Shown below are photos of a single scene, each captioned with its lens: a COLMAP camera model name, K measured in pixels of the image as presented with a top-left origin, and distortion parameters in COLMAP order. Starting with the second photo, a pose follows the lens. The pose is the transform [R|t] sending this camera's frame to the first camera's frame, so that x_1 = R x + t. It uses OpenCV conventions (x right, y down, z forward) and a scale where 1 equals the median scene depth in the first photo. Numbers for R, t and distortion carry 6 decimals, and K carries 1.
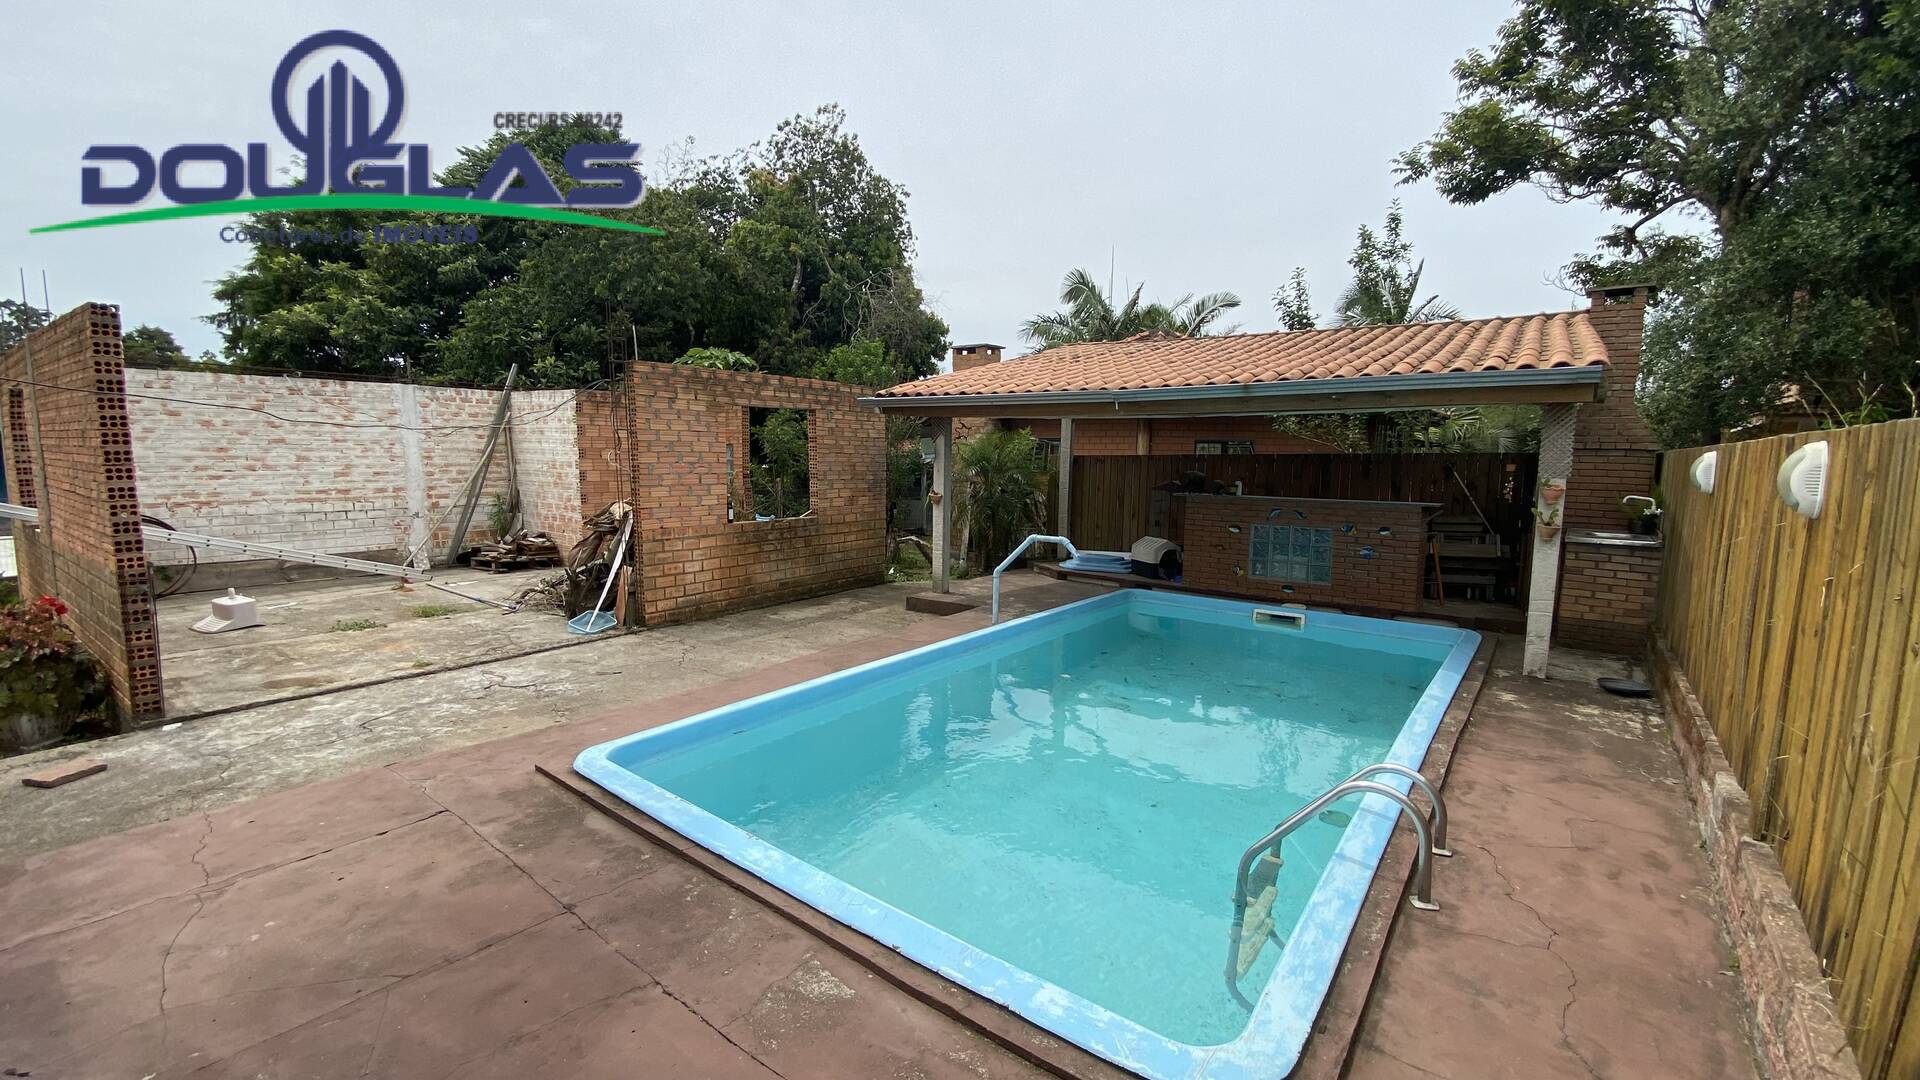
lens RADIAL K [[785.3, 0, 961.9], [0, 785.3, 545.1], [0, 0, 1]] dist [0.014318, -0.018849]
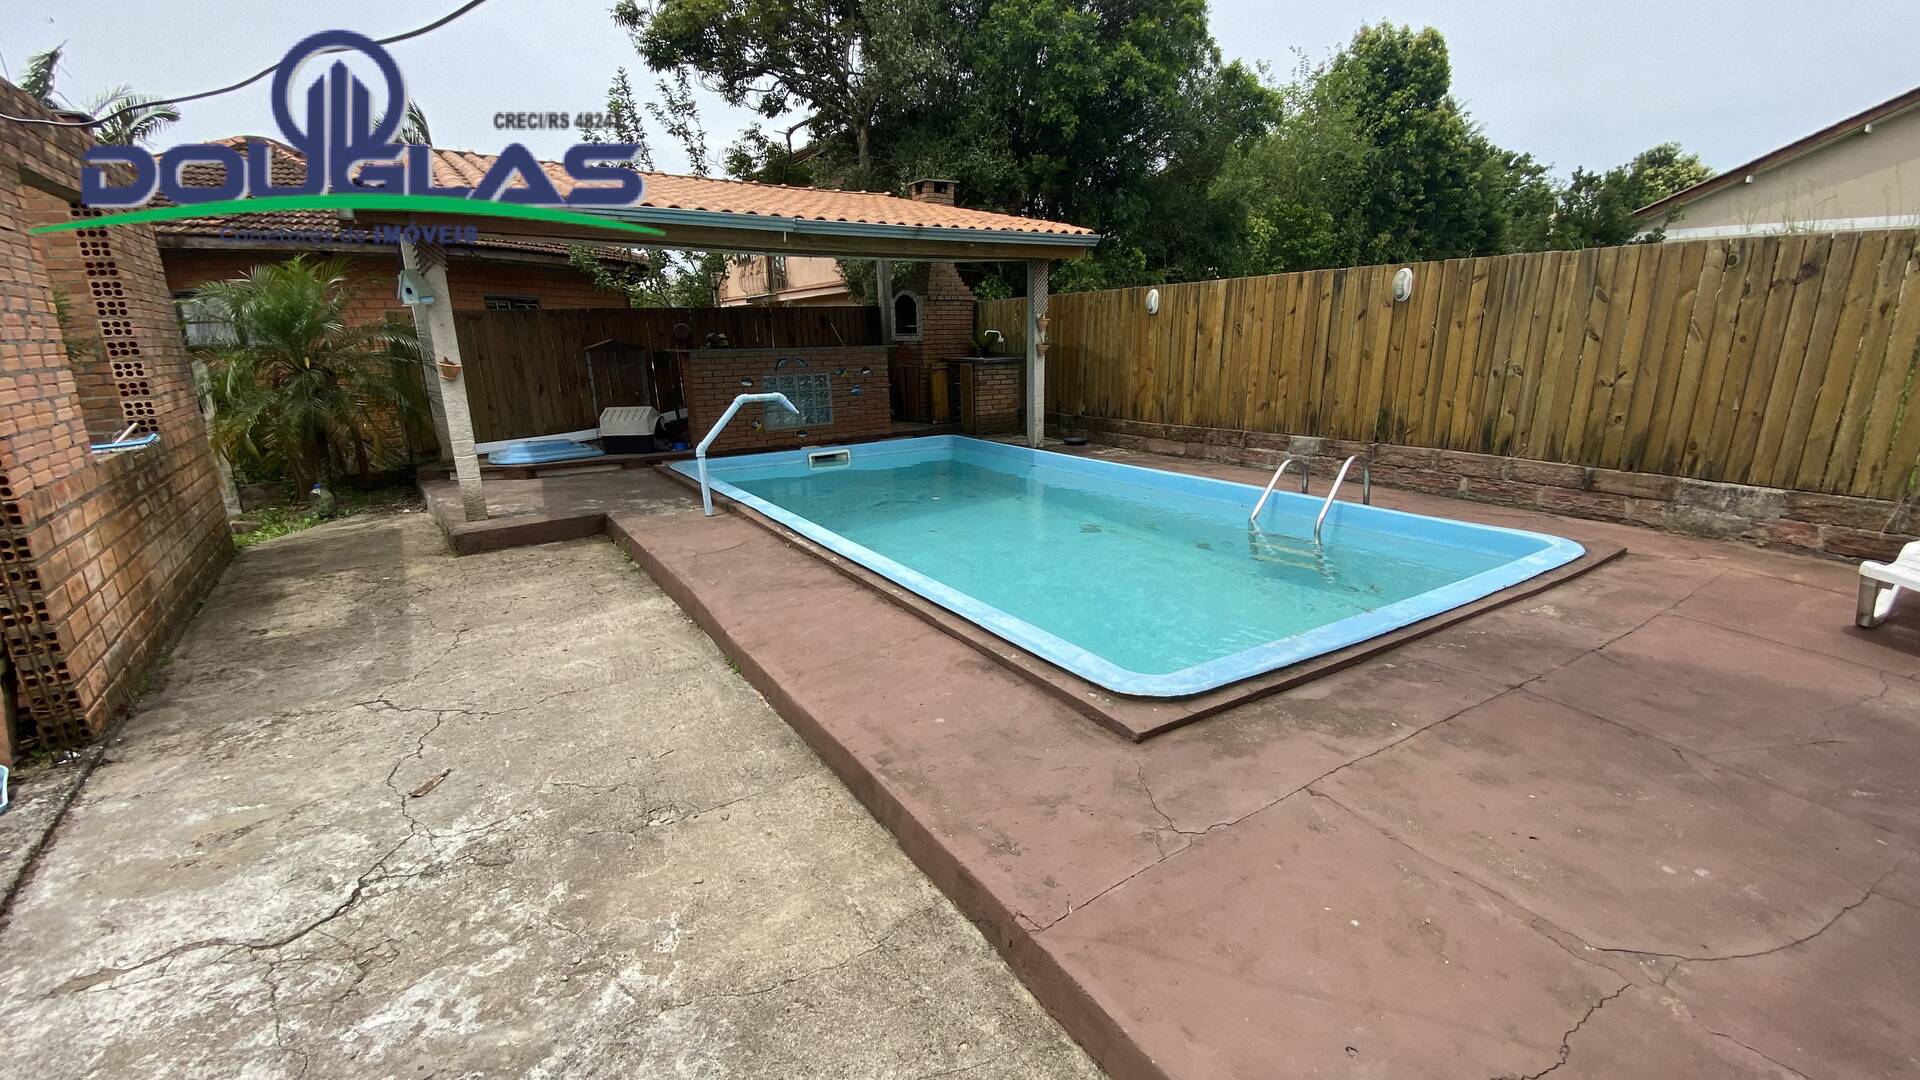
lens RADIAL K [[785.3, 0, 961.9], [0, 785.3, 545.1], [0, 0, 1]] dist [0.014318, -0.018849]
pose [[0.336654, -0.267372, 0.902871, -0.664342], [0.134581, 0.962659, 0.234895, -0.025712], [-0.931961, 0.042431, 0.360066, 0.526457]]
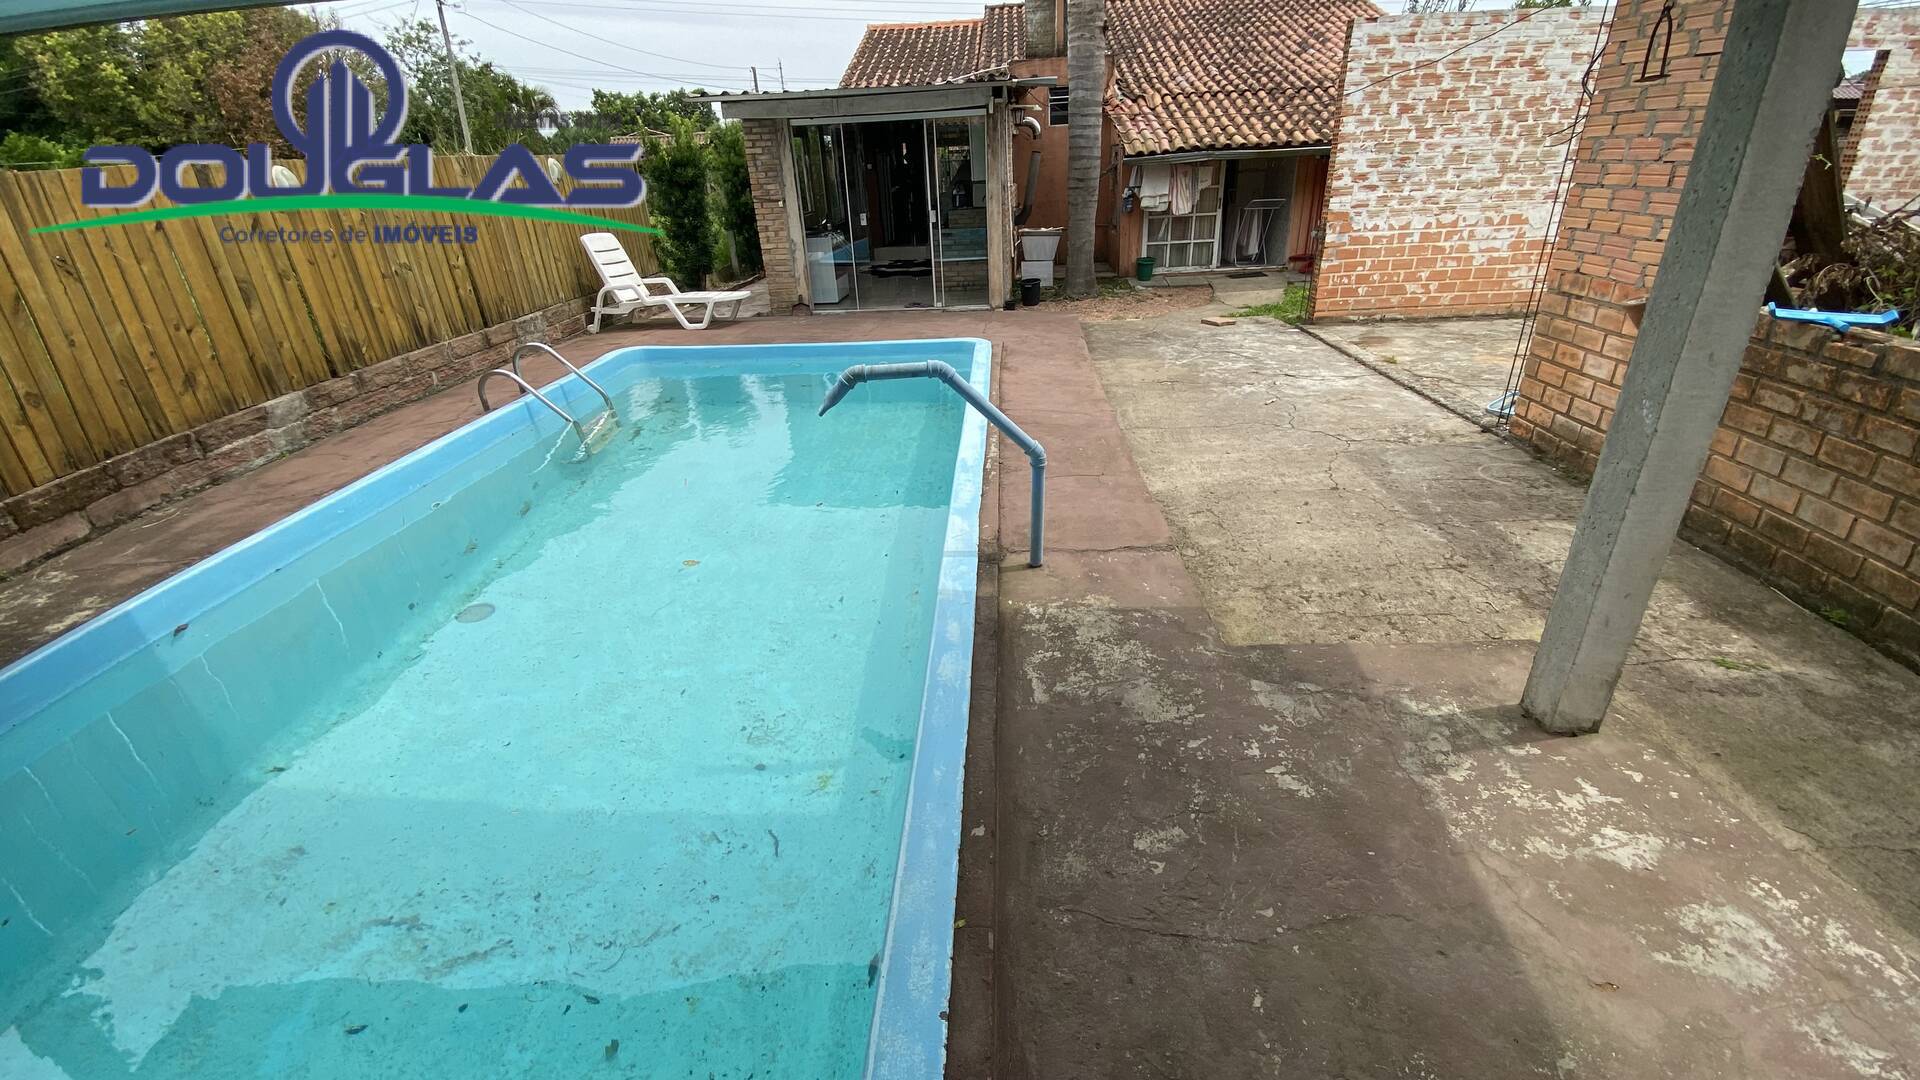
lens RADIAL K [[791.1, 0, 951.3], [0, 791.1, 533.8], [0, 0, 1]] dist [0.007528, -0.015498]
pose [[-0.835131, 0.259407, -0.485040, 0.321496], [-0.027104, 0.861331, 0.507320, -0.148635], [0.549382, 0.436825, -0.712294, 1.420708]]
